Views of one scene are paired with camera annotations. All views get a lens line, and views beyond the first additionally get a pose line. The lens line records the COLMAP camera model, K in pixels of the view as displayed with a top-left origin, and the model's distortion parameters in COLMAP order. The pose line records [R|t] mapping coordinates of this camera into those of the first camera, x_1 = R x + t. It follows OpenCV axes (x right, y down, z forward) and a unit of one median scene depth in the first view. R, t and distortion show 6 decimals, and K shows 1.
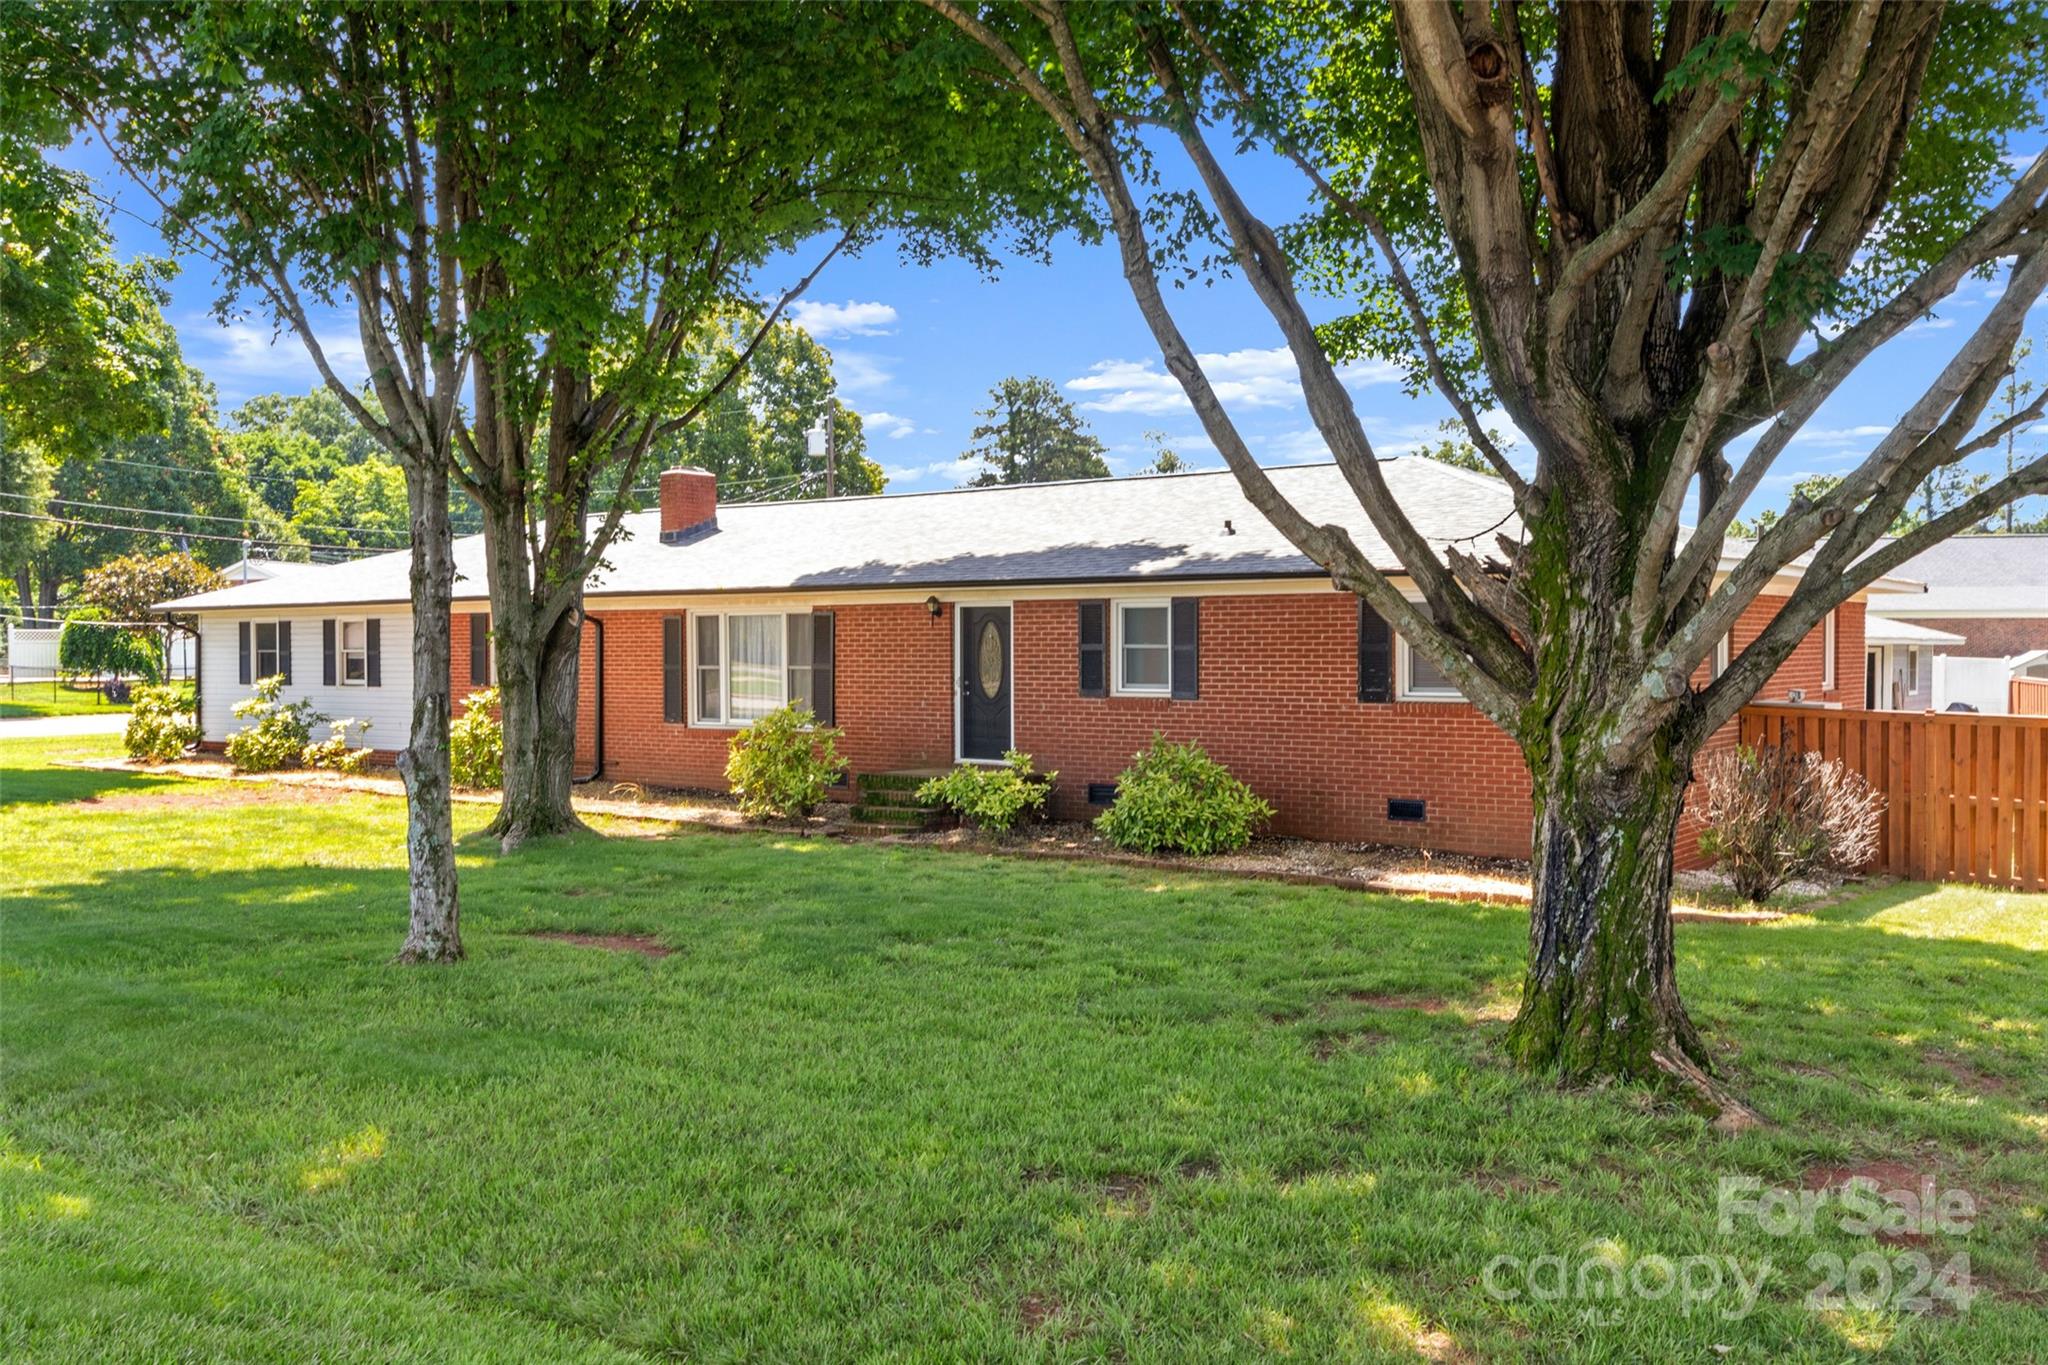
lens RADIAL K [[1818.2, 0, 1024.0], [0, 1818.2, 682.5], [0, 0, 1]] dist [0.007341, -0.005206]
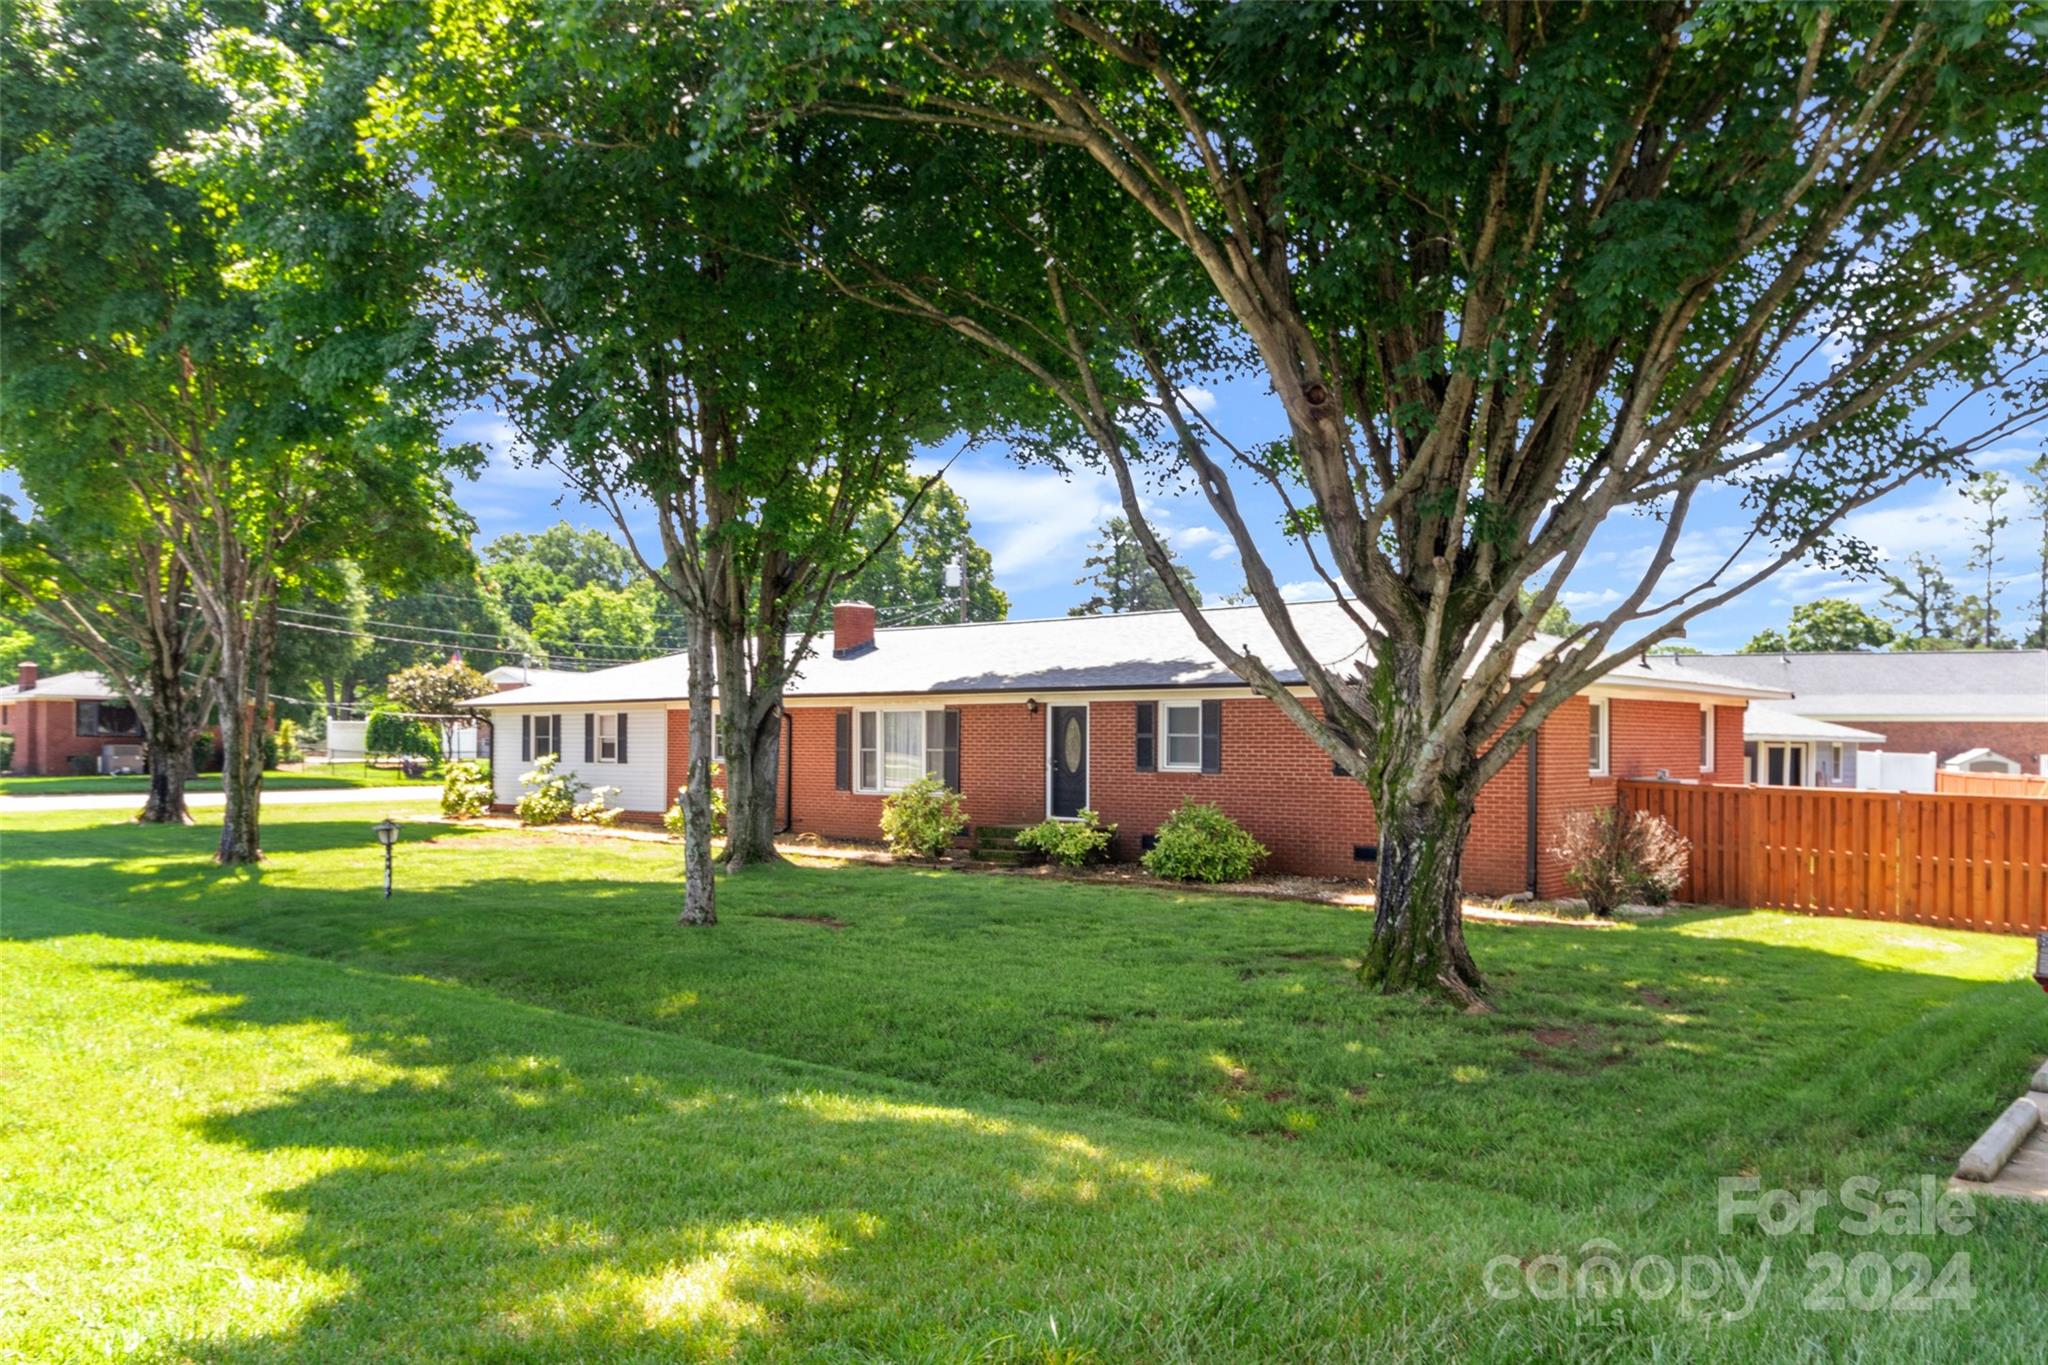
lens RADIAL K [[1559.3, 0, 1011.7], [0, 1559.3, 745.1], [0, 0, 1]] dist [0.028874, -0.075323]
pose [[0.997003, 0.006966, -0.077044, 0.026397], [-0.008352, 0.999809, -0.017670, 0.009042], [0.076906, 0.018260, 0.996871, -0.176699]]
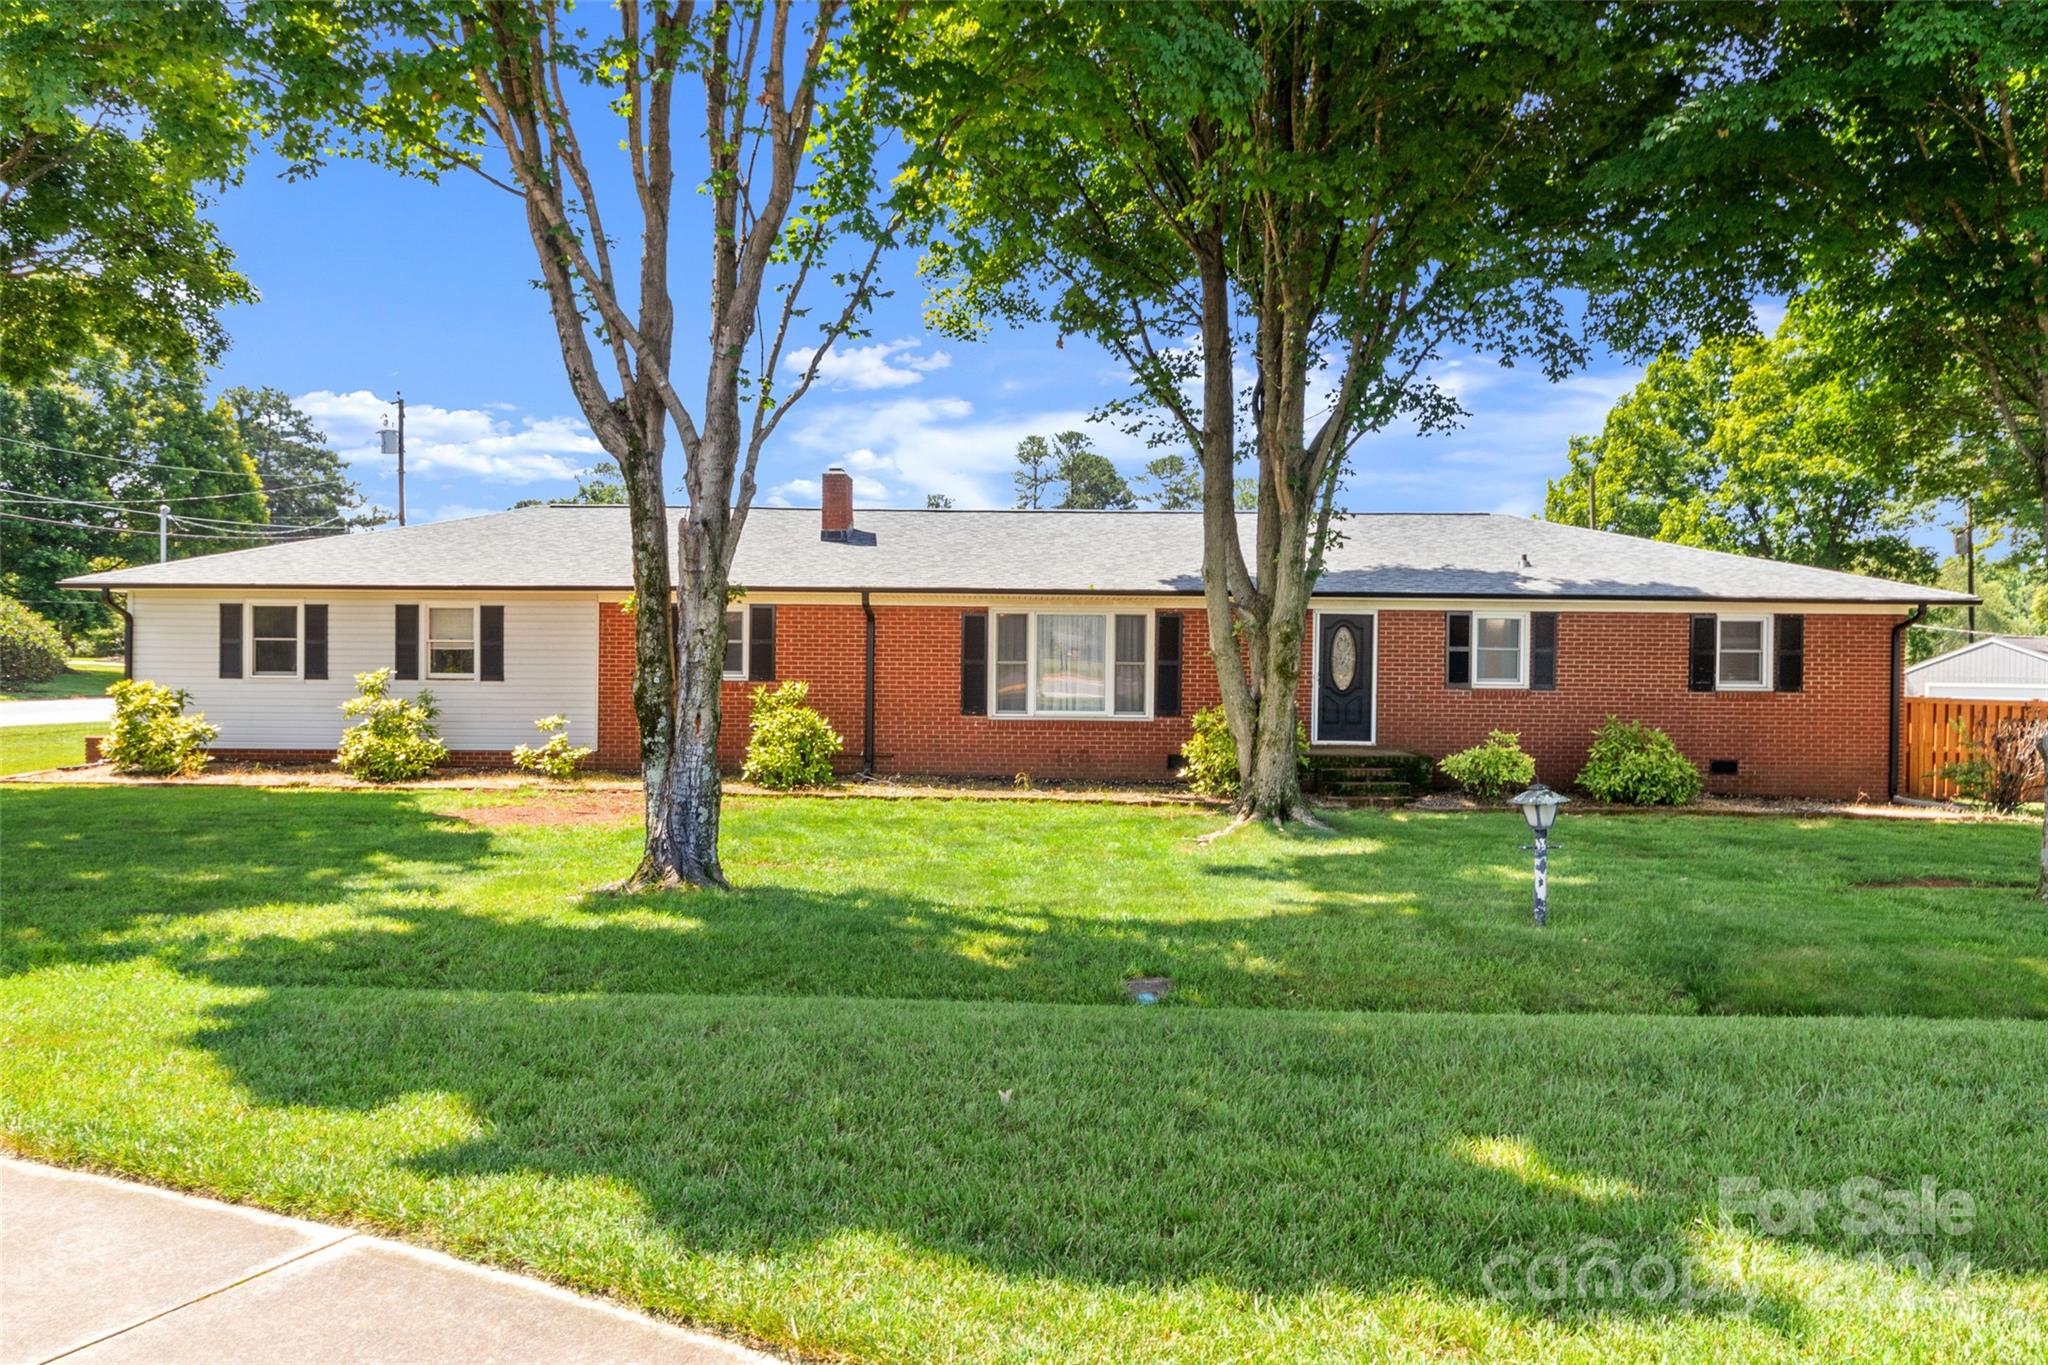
lens RADIAL K [[1422.4, 0, 1024.0], [0, 1422.4, 682.5], [0, 0, 1]] dist [-0.003108, -0.002069]
pose [[0.805471, -0.001972, 0.592632, -0.752136], [-0.000847, 0.999990, 0.004479, -0.000362], [-0.592634, -0.004110, 0.805461, 0.364186]]
